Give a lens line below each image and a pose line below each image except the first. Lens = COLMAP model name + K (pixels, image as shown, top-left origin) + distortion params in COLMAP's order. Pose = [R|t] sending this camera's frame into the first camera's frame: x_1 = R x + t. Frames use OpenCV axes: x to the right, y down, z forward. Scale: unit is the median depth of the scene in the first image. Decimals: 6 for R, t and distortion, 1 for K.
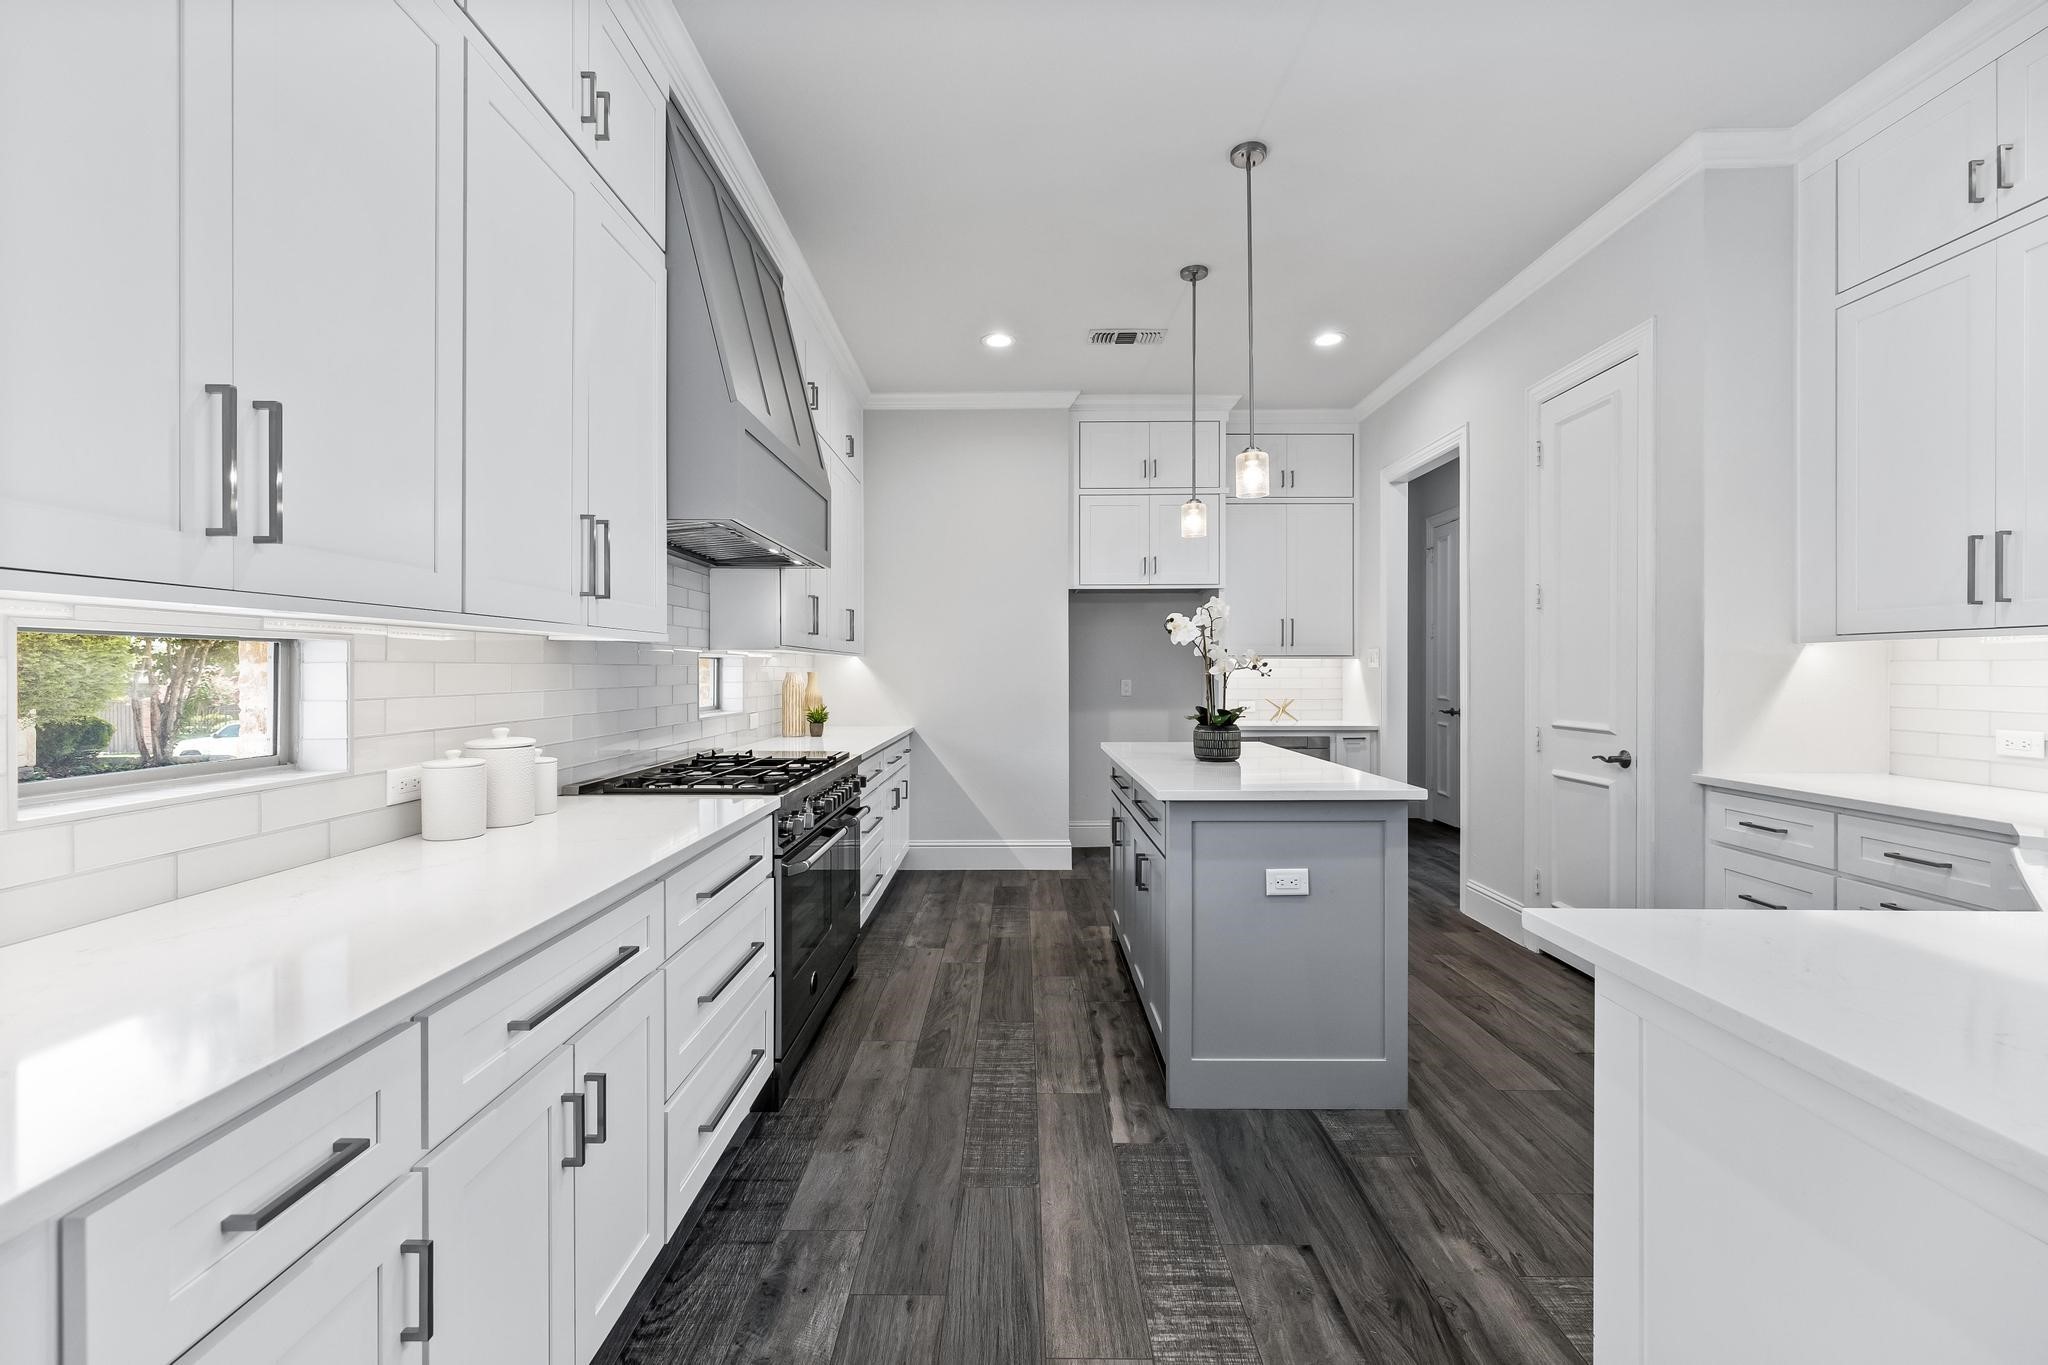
lens RADIAL K [[875.0, 0, 1028.4], [0, 875.0, 670.6], [0, 0, 1]] dist [0.001847, 0.000082]
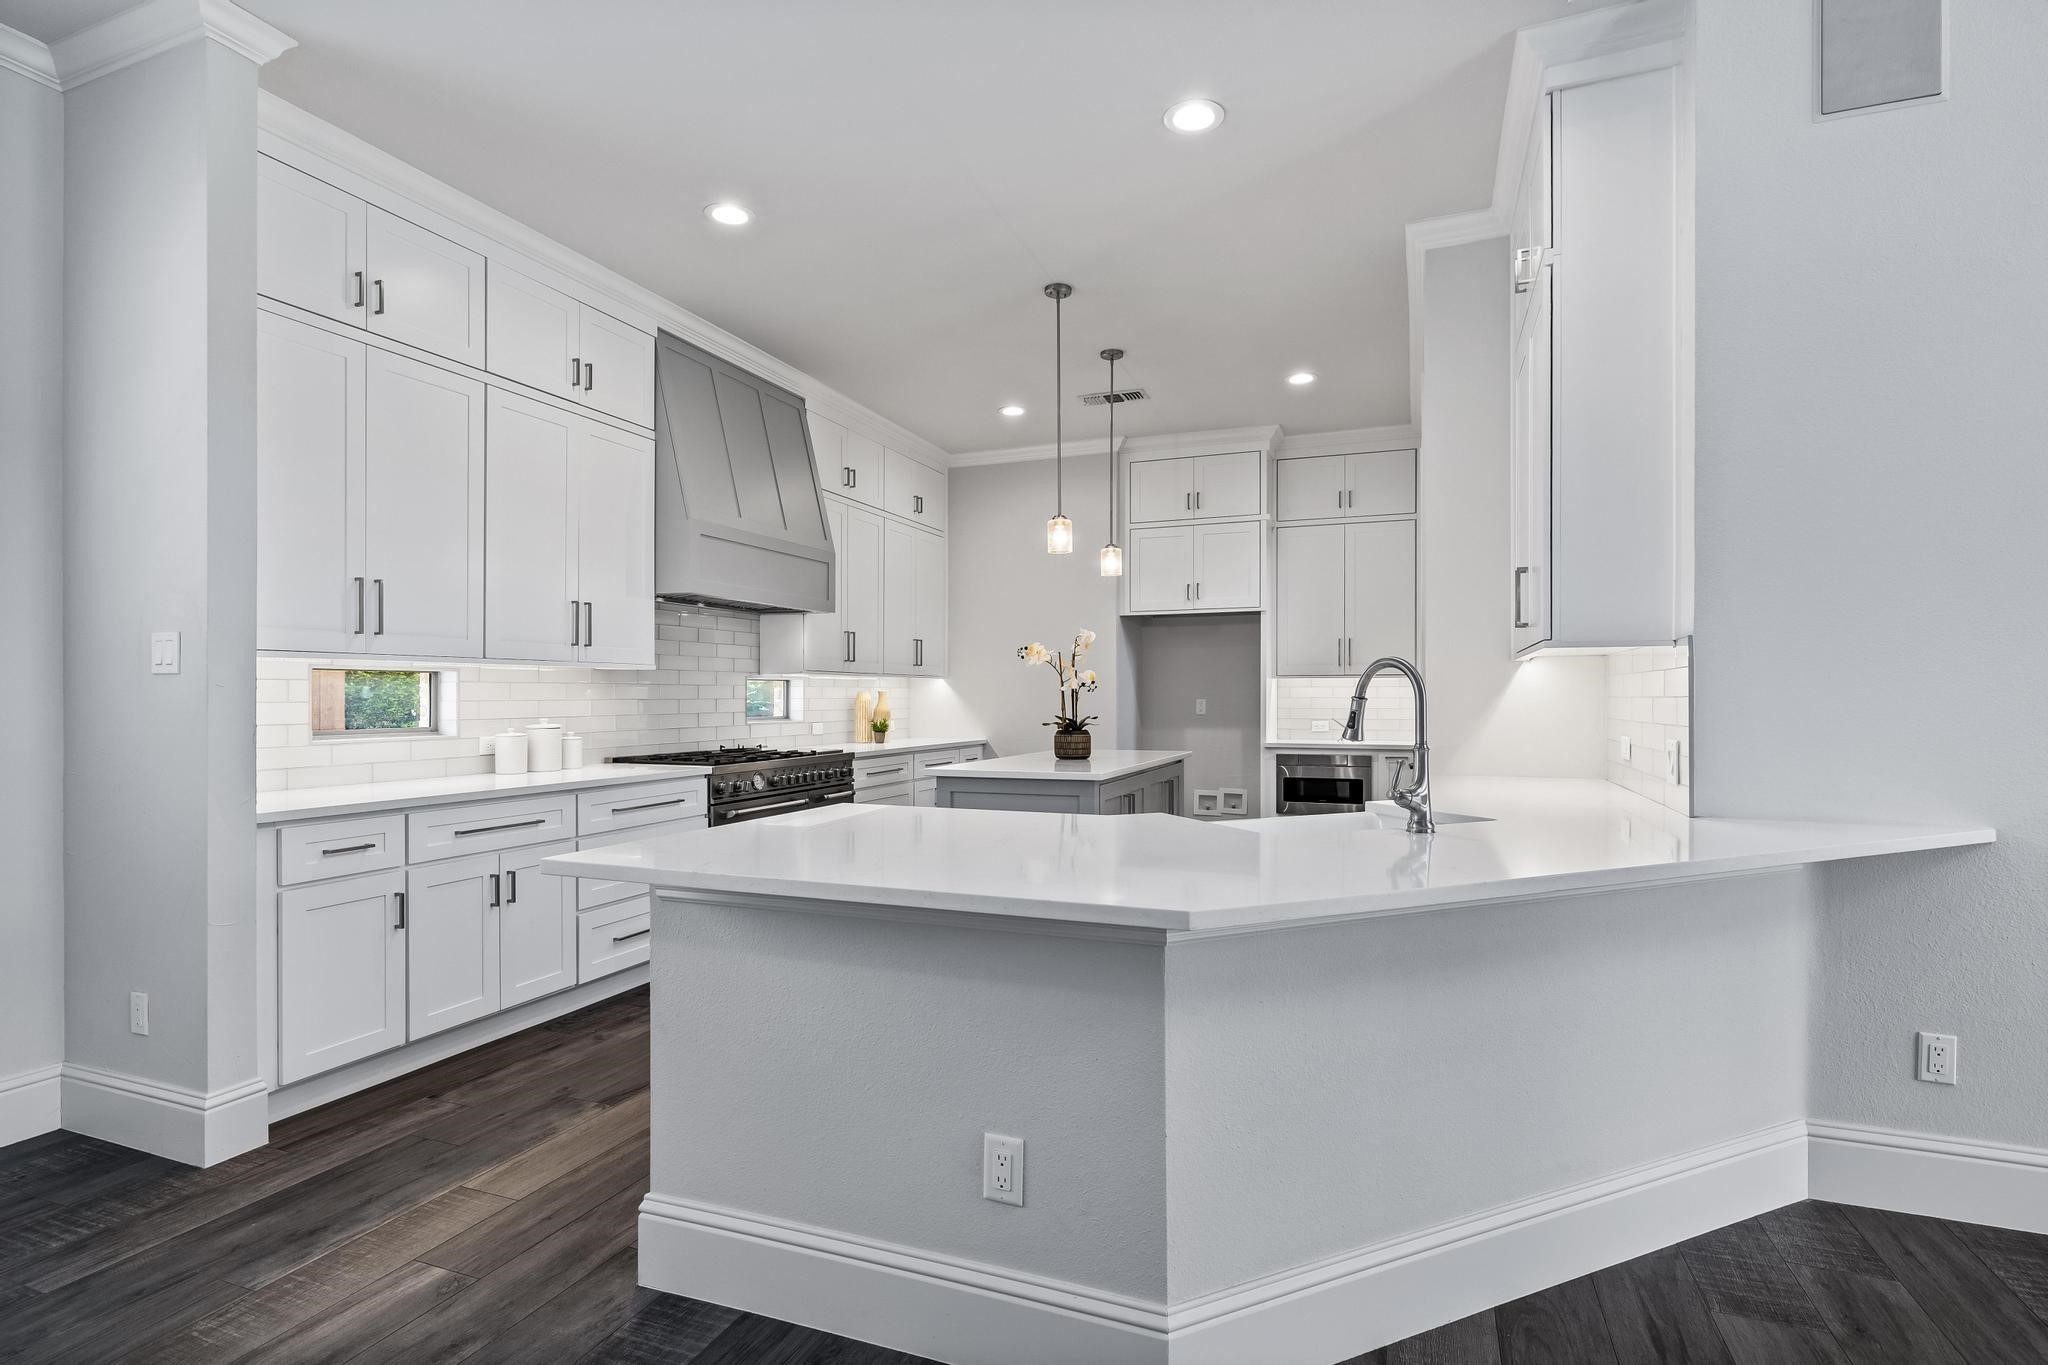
lens RADIAL K [[968.1, 0, 1011.8], [0, 968.1, 693.5], [0, 0, 1]] dist [-0.005001, 0.001331]
pose [[0.935968, -0.001178, -0.352084, 0.550544], [0.000645, 0.999998, -0.001631, 0.009432], [0.352085, 0.001300, 0.935967, -0.293285]]
